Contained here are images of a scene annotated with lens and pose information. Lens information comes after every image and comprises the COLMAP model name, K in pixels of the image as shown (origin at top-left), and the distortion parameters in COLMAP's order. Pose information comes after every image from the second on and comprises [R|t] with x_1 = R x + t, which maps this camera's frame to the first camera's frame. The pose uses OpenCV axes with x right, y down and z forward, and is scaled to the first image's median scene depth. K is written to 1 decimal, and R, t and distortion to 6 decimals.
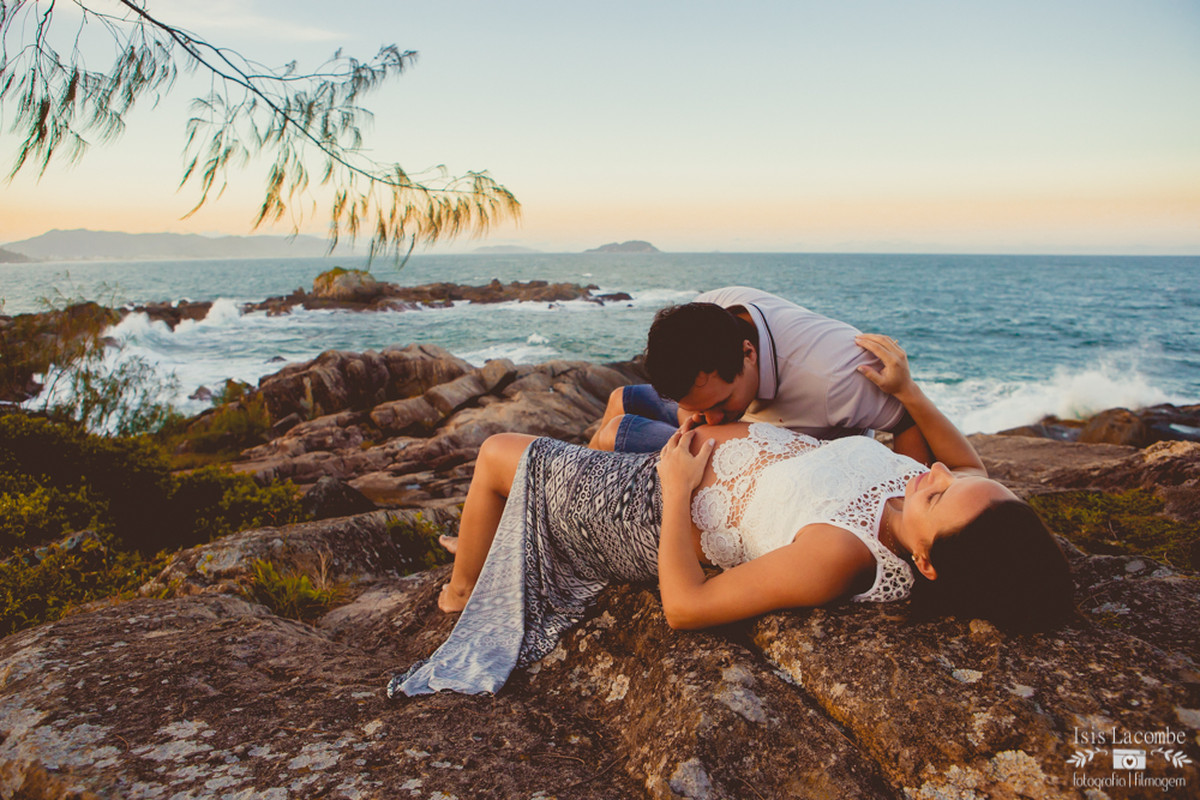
lens RADIAL K [[828.0, 0, 601.7], [0, 828.0, 398.6], [0, 0, 1]] dist [-0.106201, 0.072867]
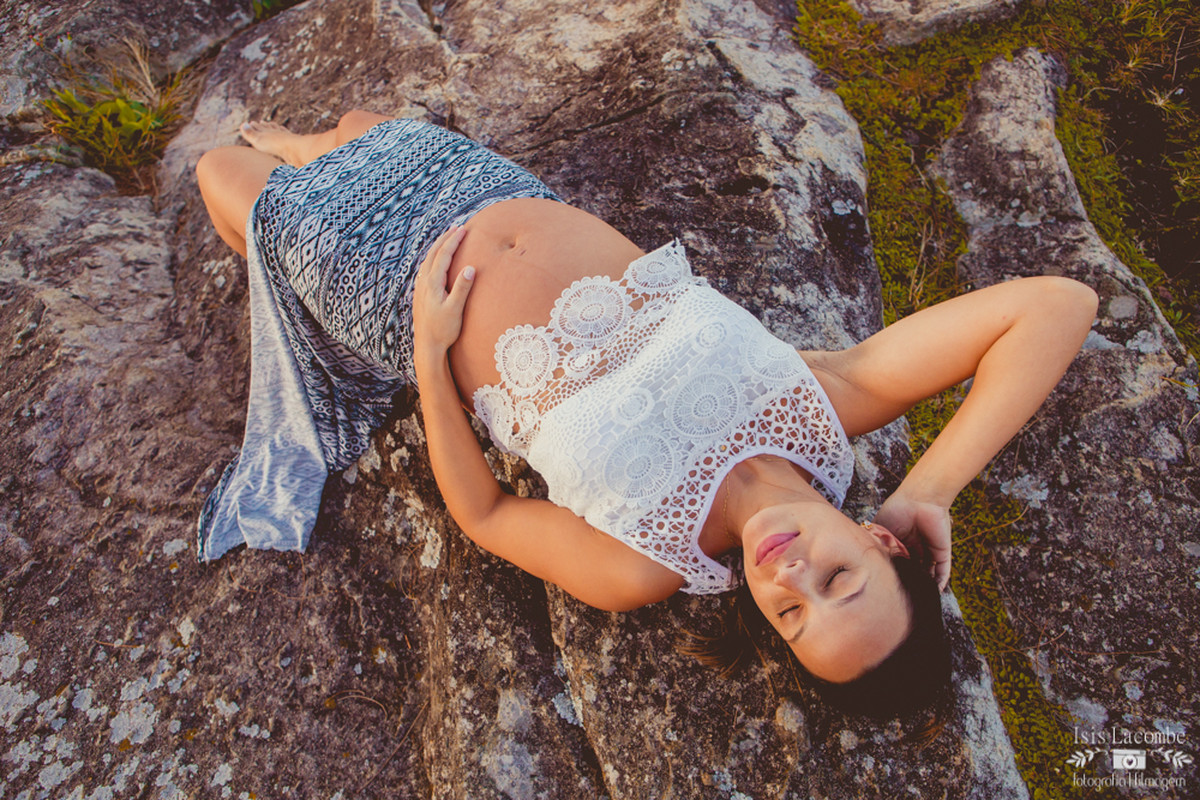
lens RADIAL K [[843.3, 0, 602.5], [0, 843.3, 396.2], [0, 0, 1]] dist [-0.105769, 0.070947]
pose [[0.993661, -0.080433, -0.078536, 0.020908], [0.109752, 0.542909, 0.832589, -0.034148], [-0.024329, -0.835931, 0.548295, 0.045718]]
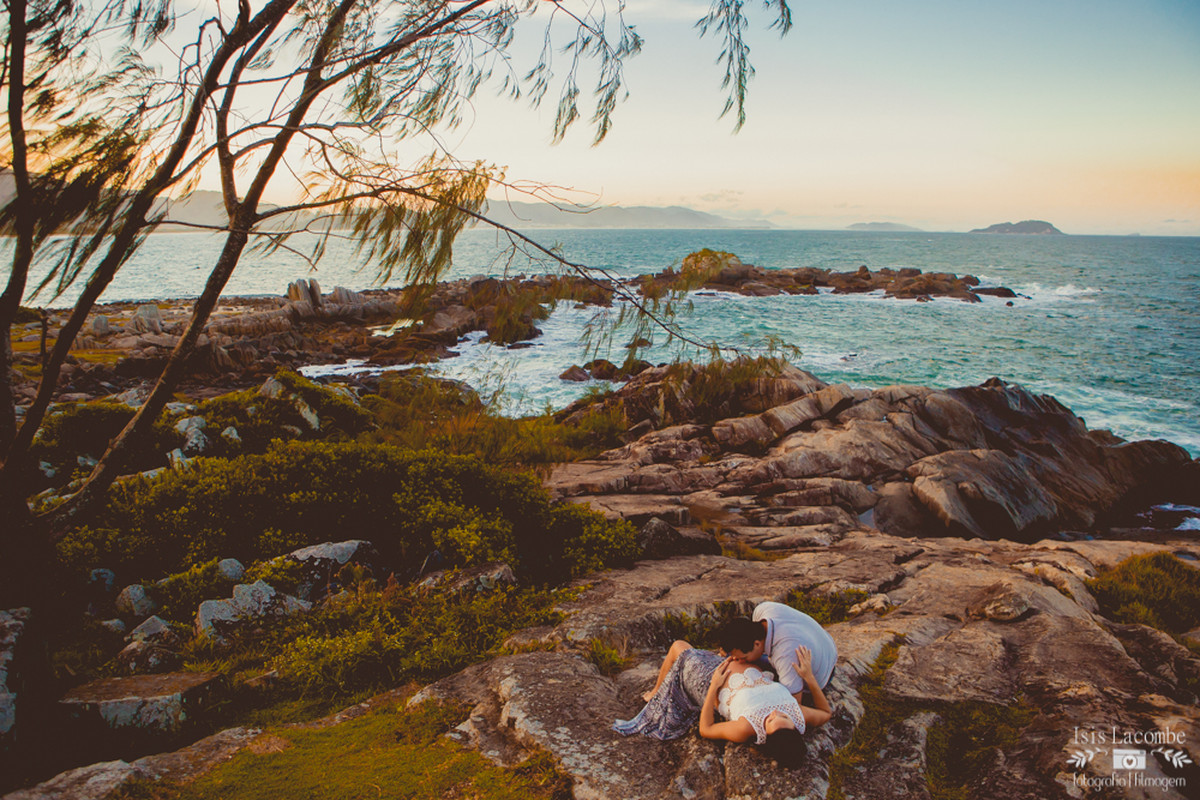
lens RADIAL K [[845.3, 0, 600.0], [0, 845.3, 400.0], [0, 0, 1]] dist [-0.112376, 0.079342]
pose [[0.906649, 0.097468, -0.410472, 0.059601], [-0.085617, 0.995209, 0.047206, -0.074224], [0.413106, -0.007656, 0.910651, -0.136752]]
